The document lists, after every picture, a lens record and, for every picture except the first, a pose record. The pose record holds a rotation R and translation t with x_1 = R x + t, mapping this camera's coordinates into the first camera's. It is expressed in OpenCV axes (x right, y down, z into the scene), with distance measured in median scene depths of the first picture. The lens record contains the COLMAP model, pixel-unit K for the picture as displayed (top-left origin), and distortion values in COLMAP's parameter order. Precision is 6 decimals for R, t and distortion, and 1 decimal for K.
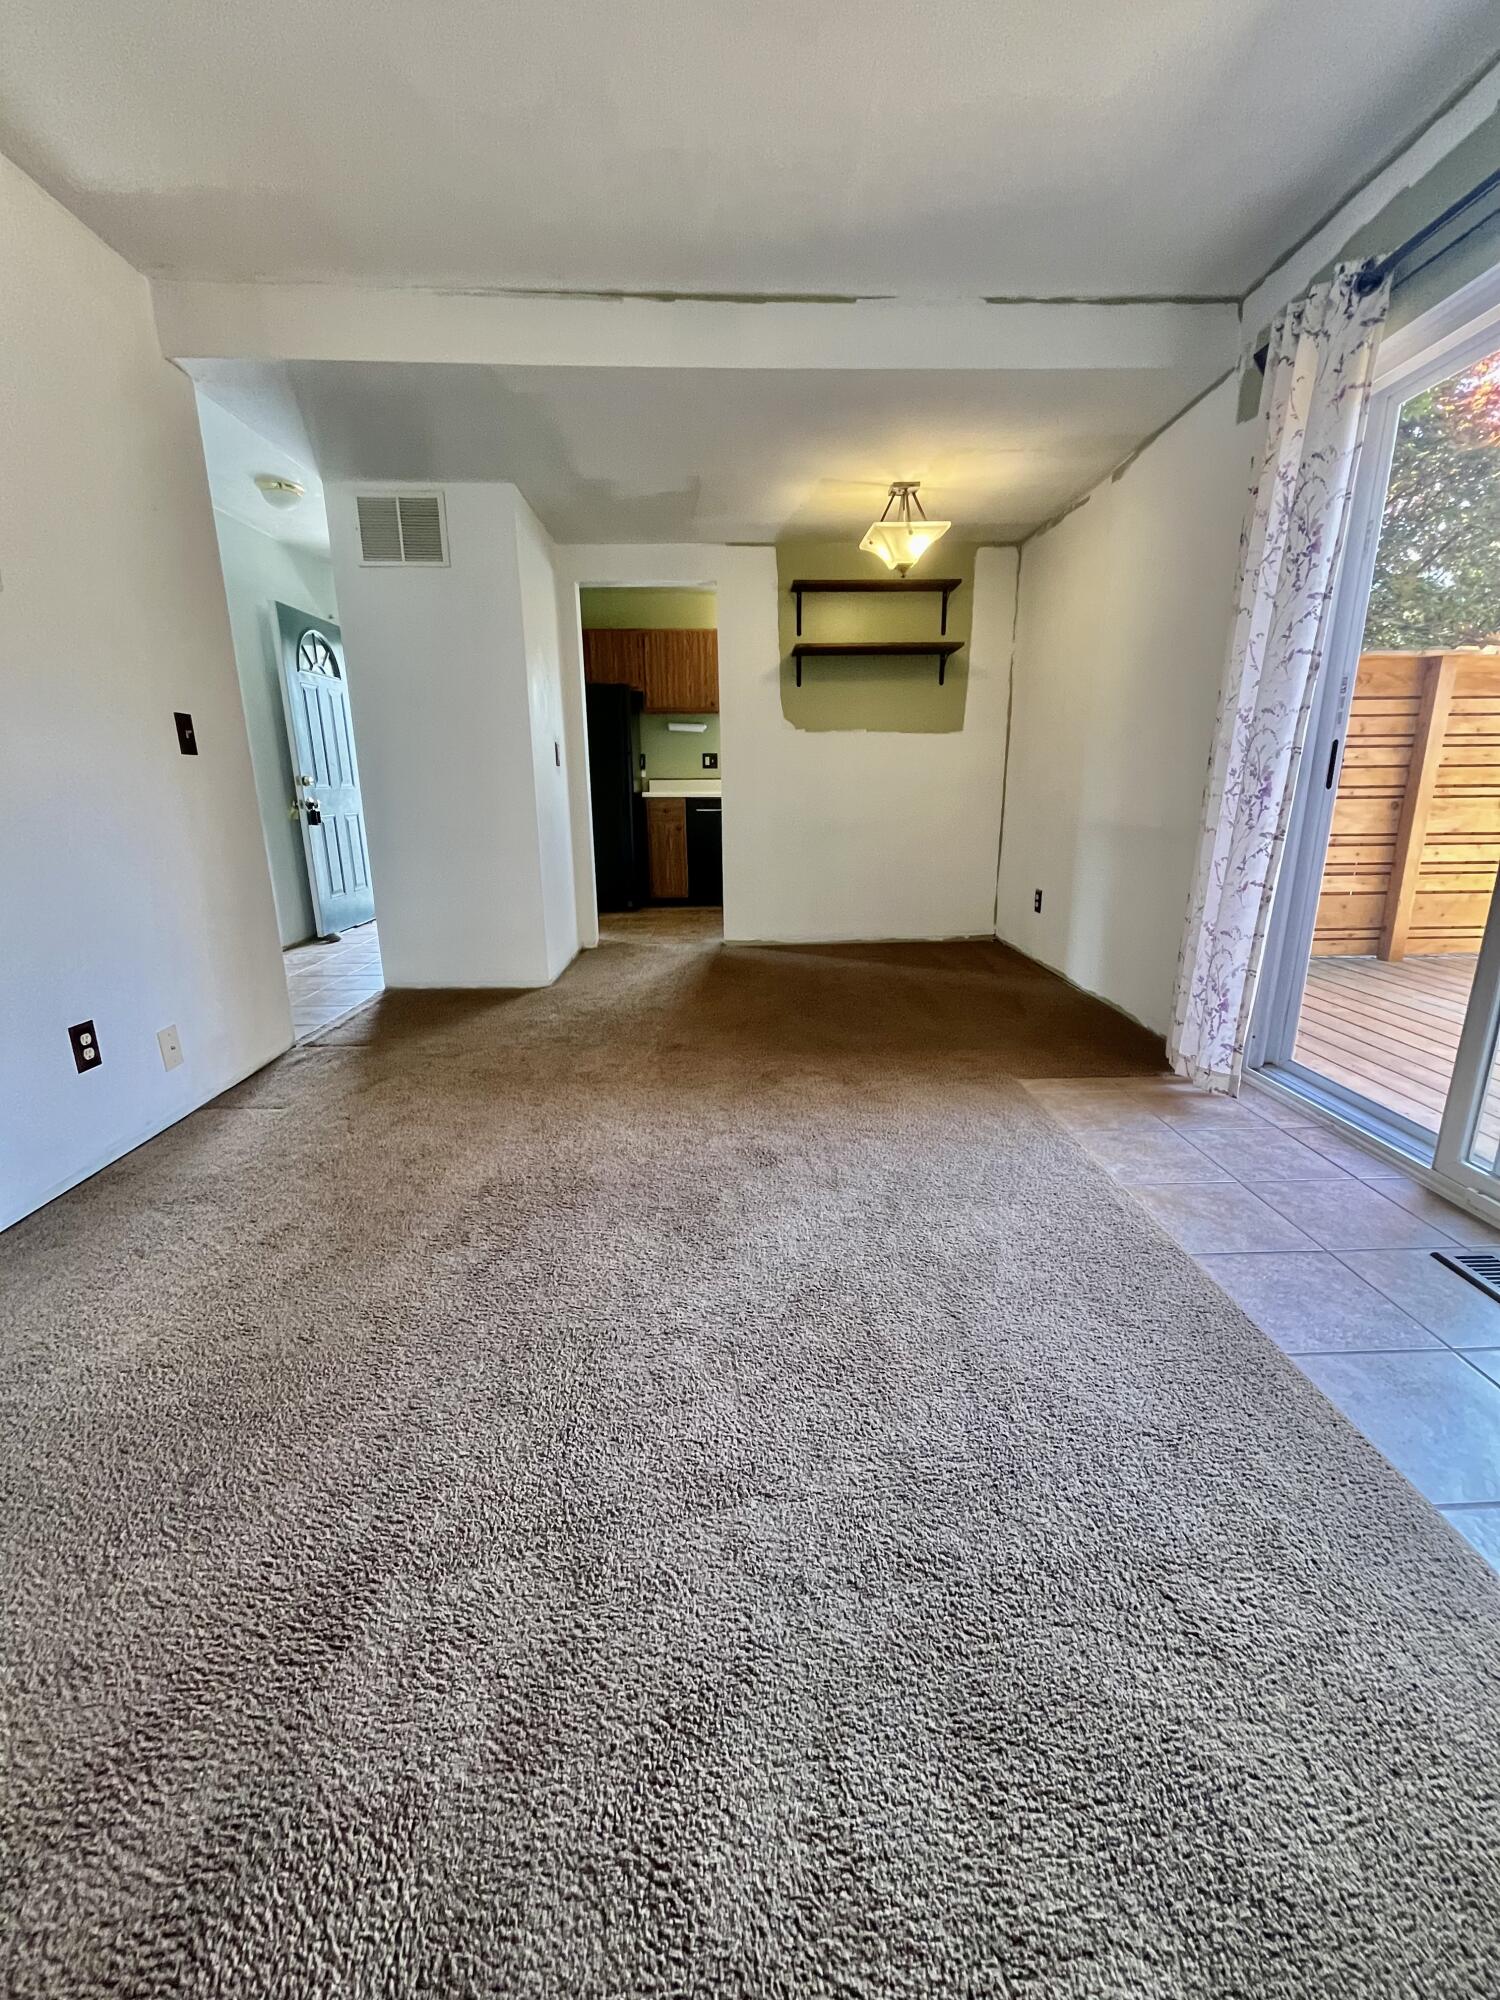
lens RADIAL K [[807.5, 0, 754.8], [0, 807.5, 1000.0], [0, 0, 1]] dist [-0.002921, -0.000448]
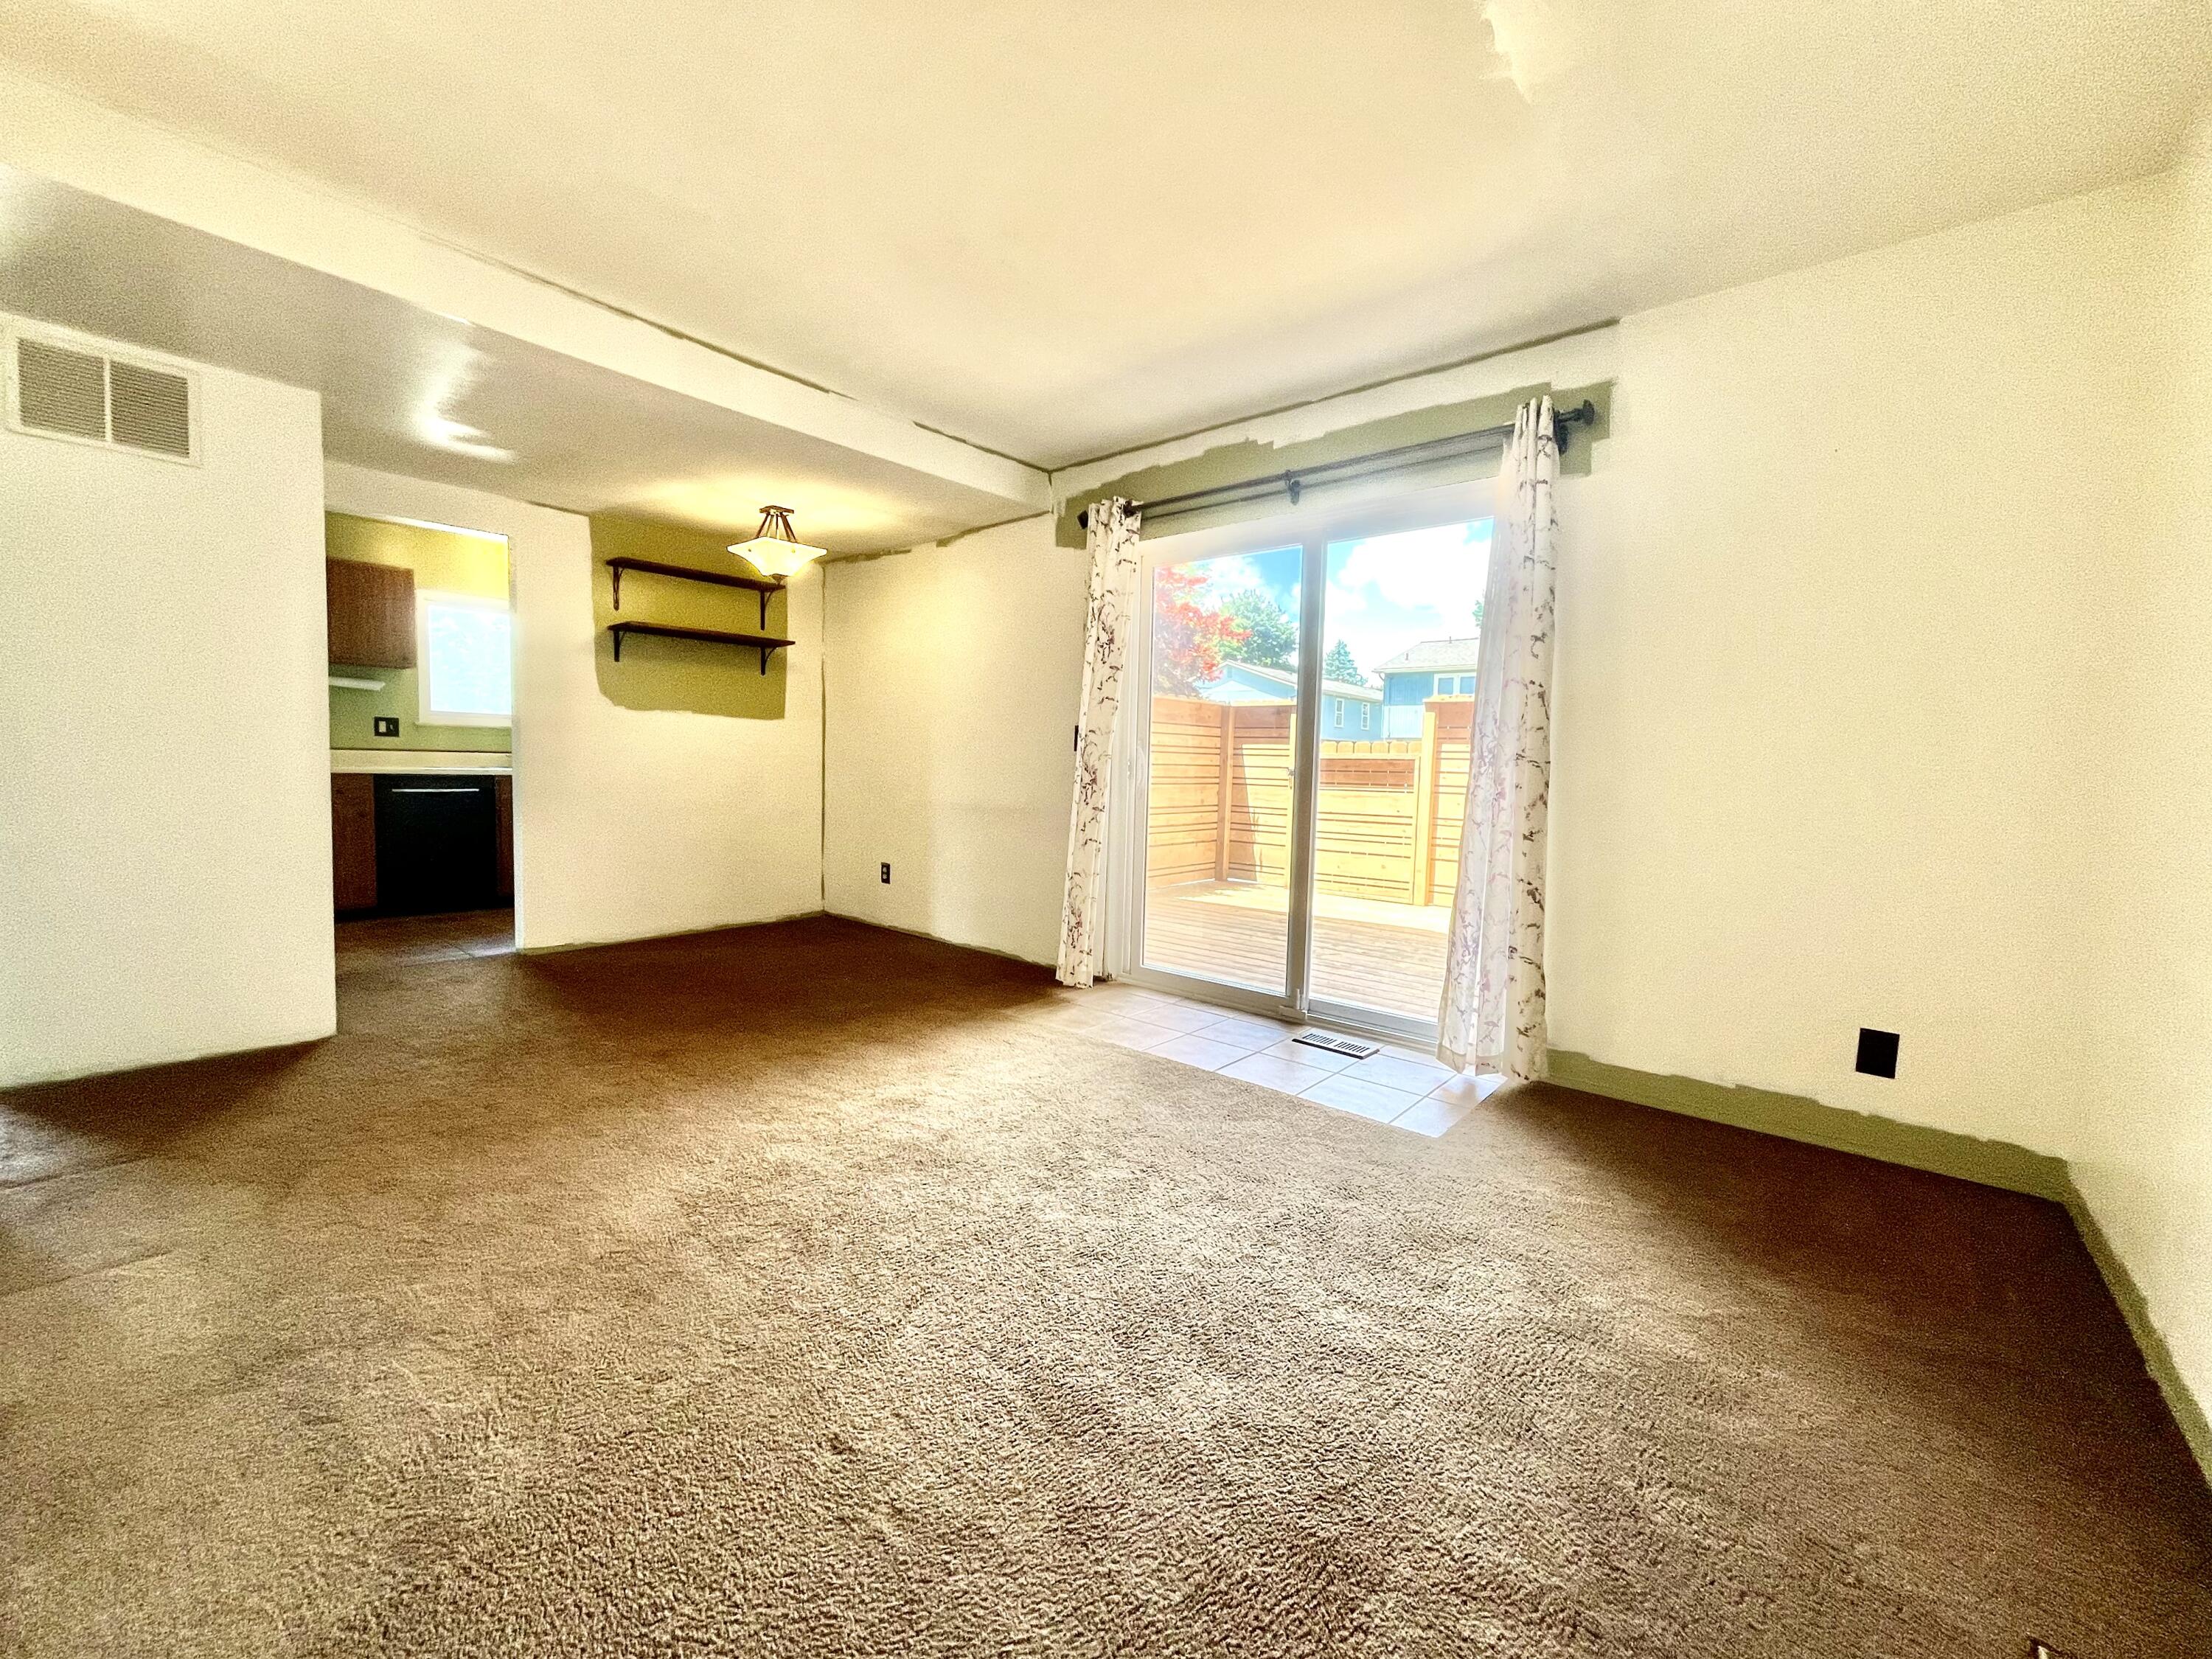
lens RADIAL K [[893.1, 0, 1103.0], [0, 893.1, 827.9], [0, 0, 1]] dist [-0.002921, -0.000448]
pose [[0.673661, -0.028050, 0.738508, -0.442856], [0.162939, 0.980327, -0.111397, 0.002459], [-0.720854, 0.195375, 0.664979, -0.055839]]
